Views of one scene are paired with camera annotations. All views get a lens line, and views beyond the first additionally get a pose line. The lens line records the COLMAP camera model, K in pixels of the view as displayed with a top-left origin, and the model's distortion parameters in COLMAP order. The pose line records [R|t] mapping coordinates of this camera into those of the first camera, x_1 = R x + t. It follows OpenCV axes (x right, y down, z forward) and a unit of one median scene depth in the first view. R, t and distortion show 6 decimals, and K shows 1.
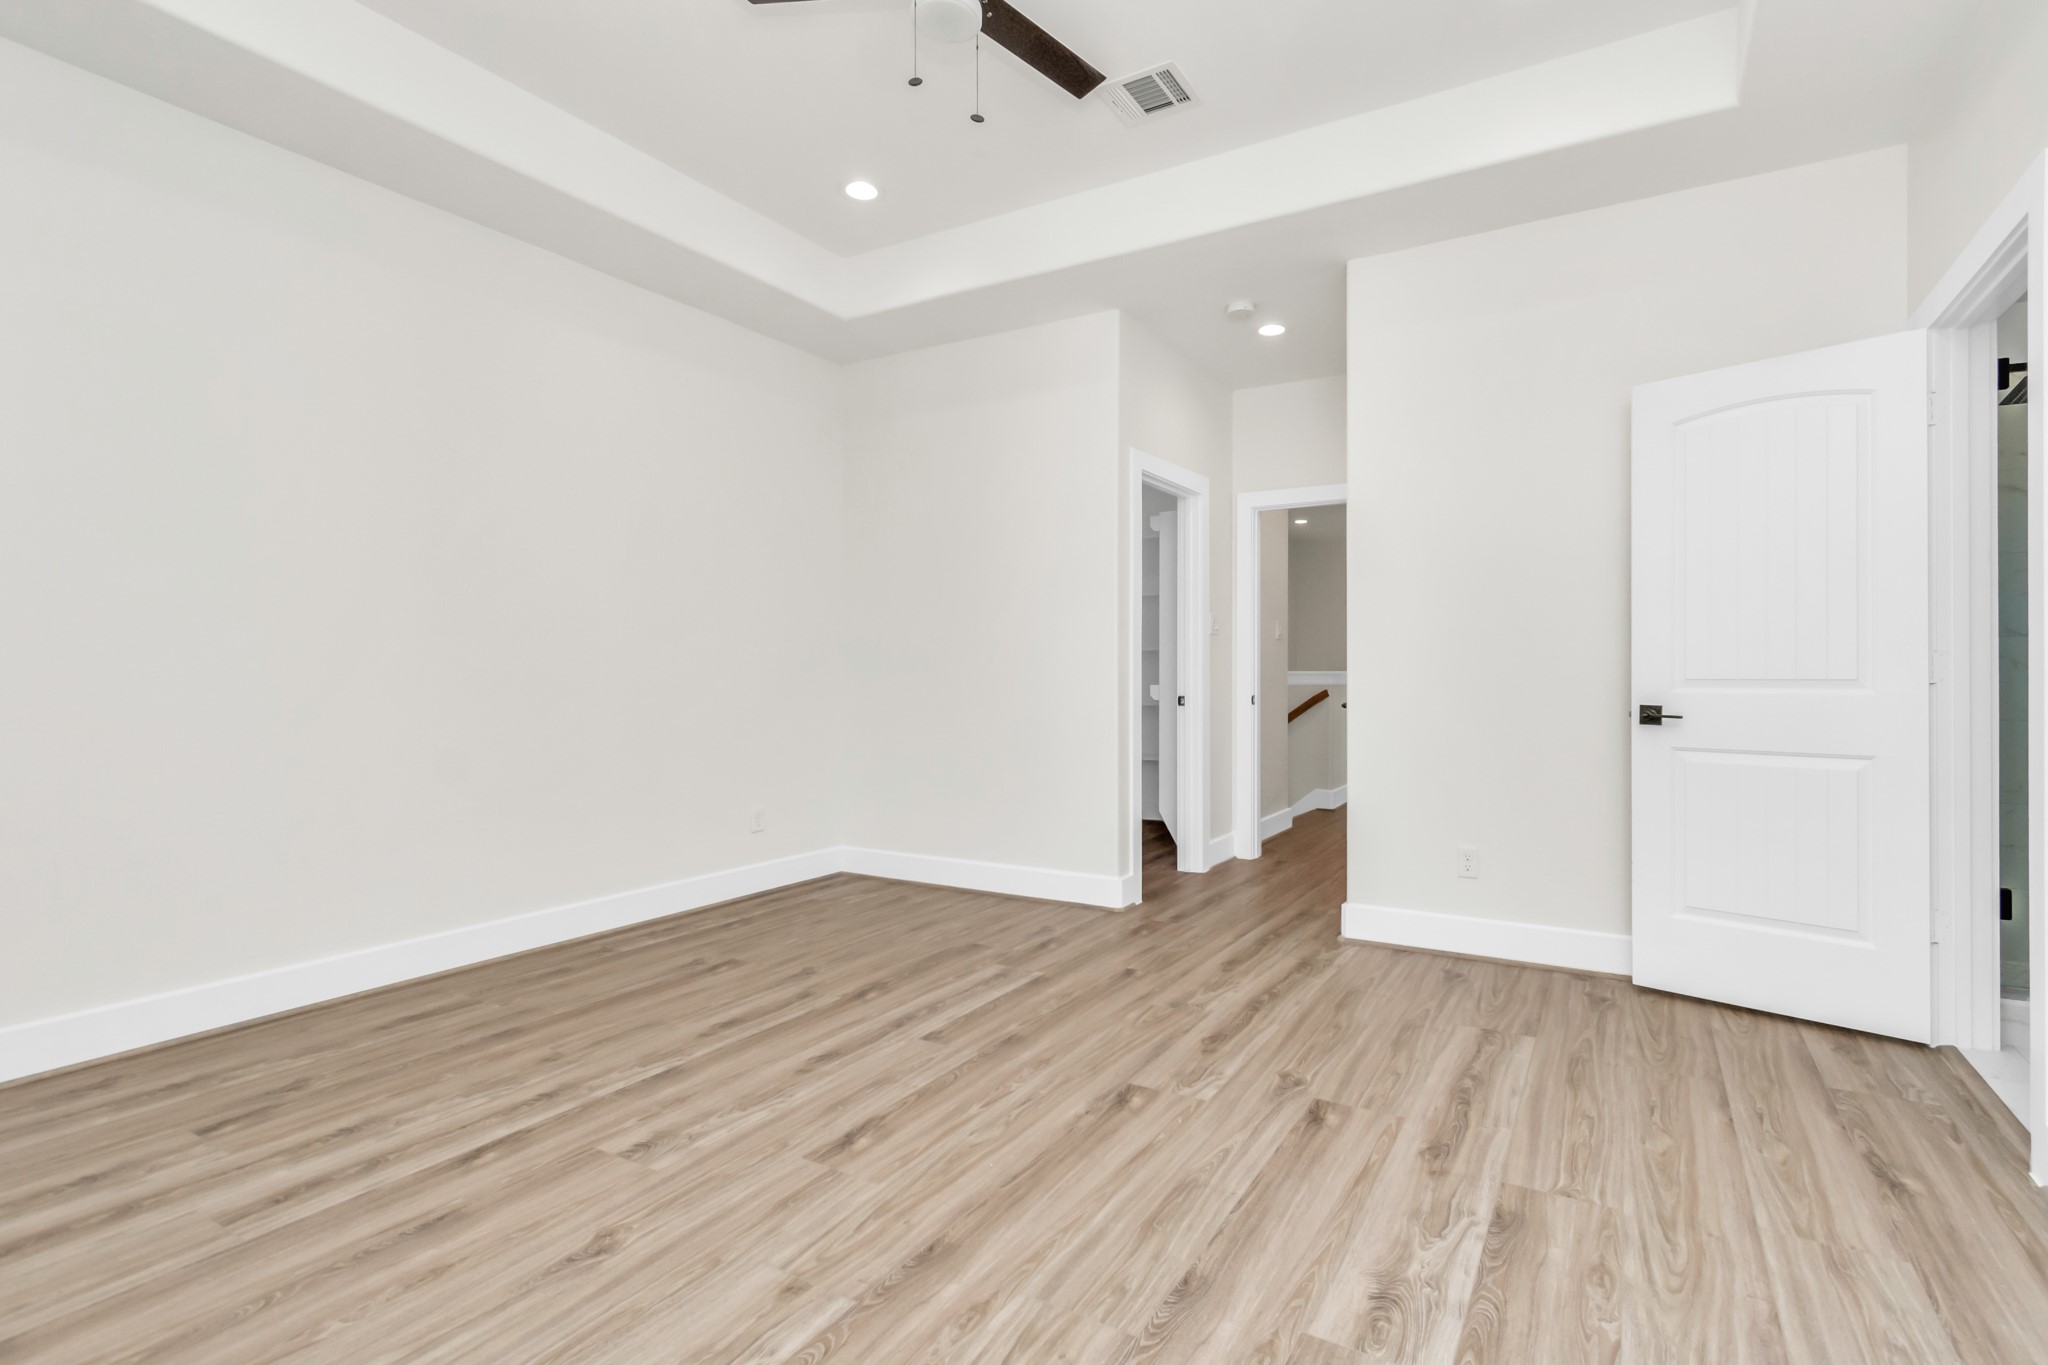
lens RADIAL K [[917.4, 0, 1024.0], [0, 917.4, 682.5], [0, 0, 1]] dist [0.001059, -0.000380]
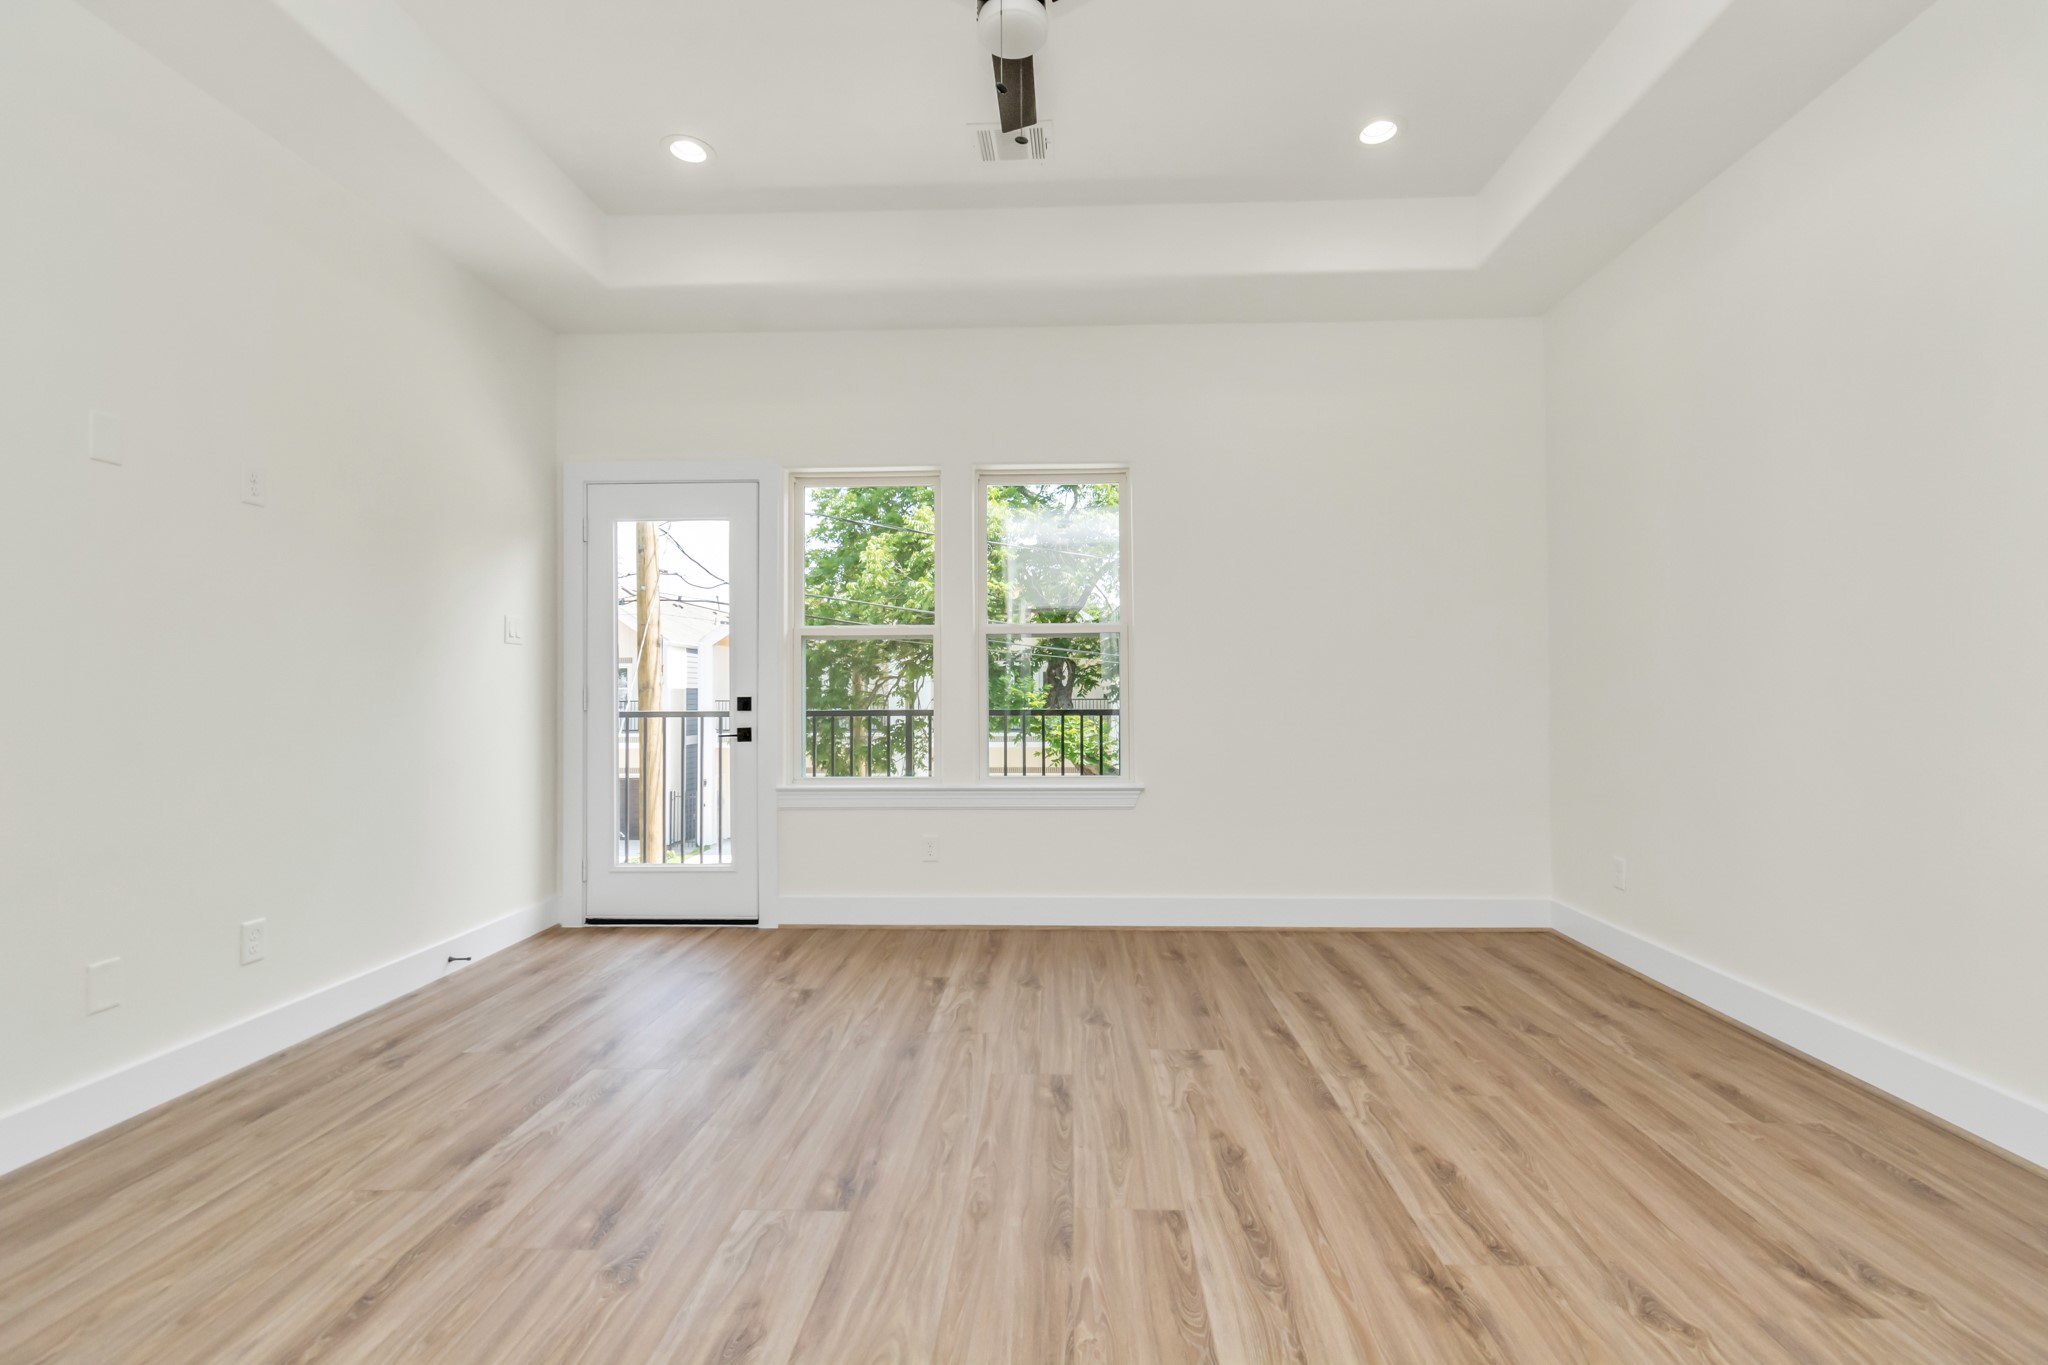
lens RADIAL K [[917.4, 0, 1024.0], [0, 917.4, 682.5], [0, 0, 1]] dist [0.001059, -0.000380]
pose [[-0.855586, 0.000789, -0.517661, 0.388227], [0.004573, 0.999971, -0.006035, -0.001824], [0.517641, -0.007530, -0.855565, 1.744017]]
